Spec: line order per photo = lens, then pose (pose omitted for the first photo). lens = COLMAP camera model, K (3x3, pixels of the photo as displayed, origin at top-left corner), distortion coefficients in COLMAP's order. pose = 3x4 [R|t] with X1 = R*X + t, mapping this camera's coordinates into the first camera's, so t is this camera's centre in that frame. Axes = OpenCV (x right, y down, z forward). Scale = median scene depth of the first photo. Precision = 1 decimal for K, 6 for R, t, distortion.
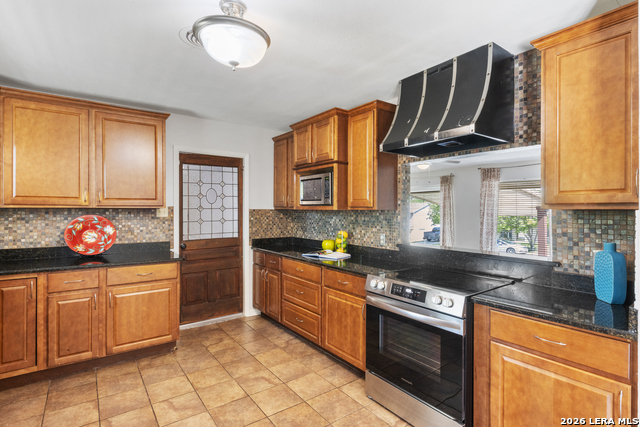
lens RADIAL K [[320.8, 0, 322.2], [0, 320.8, 212.1], [0, 0, 1]] dist [-0.002663, -0.000804]
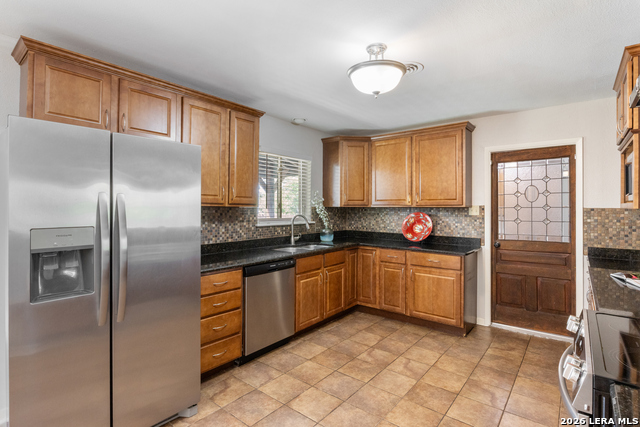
lens RADIAL K [[319.7, 0, 321.0], [0, 319.7, 206.0], [0, 0, 1]] dist [-0.001395, -0.000144]
pose [[0.255658, -0.006719, -0.966744, 0.476832], [-0.010618, 0.999896, -0.009758, 0.000089], [0.966709, 0.012760, 0.255560, 0.247125]]
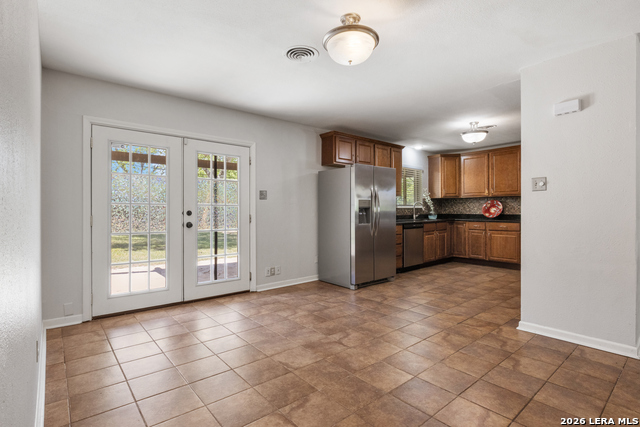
lens RADIAL K [[320.8, 0, 322.2], [0, 320.8, 212.1], [0, 0, 1]] dist [-0.002663, -0.000804]
pose [[0.071120, -0.000484, -0.997468, 1.348894], [-0.001107, 0.999999, -0.000565, 0.092004], [0.997467, 0.001145, 0.071120, -0.312231]]
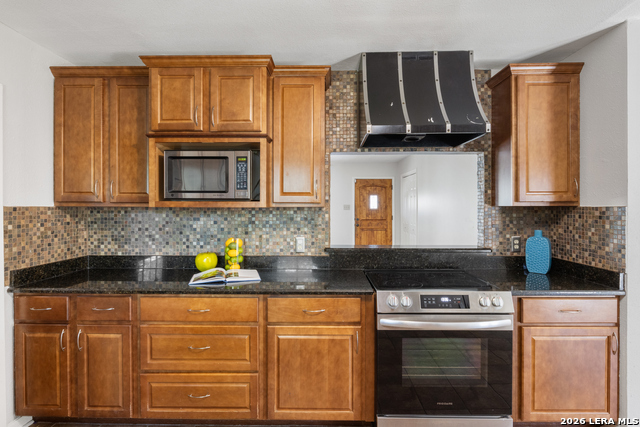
lens RADIAL K [[327.8, 0, 316.8], [0, 327.8, 207.0], [0, 0, 1]] dist [-0.004031, -0.000884]
pose [[0.609185, -0.005945, 0.793006, -0.430491], [0.008337, 0.999965, 0.001092, -0.007052], [-0.792984, 0.005946, 0.609213, 0.483550]]
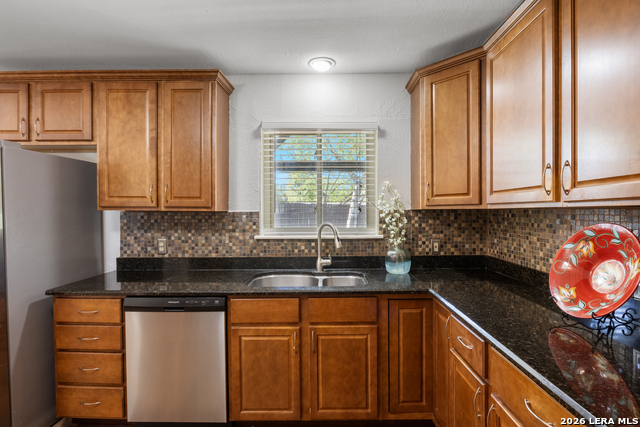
lens RADIAL K [[320.8, 0, 322.2], [0, 320.8, 212.1], [0, 0, 1]] dist [-0.002663, -0.000804]
pose [[-0.609211, 0.003362, -0.793001, -0.158153], [-0.003588, 0.999969, 0.006996, -0.008321], [0.793000, 0.007108, -0.609180, 0.941388]]
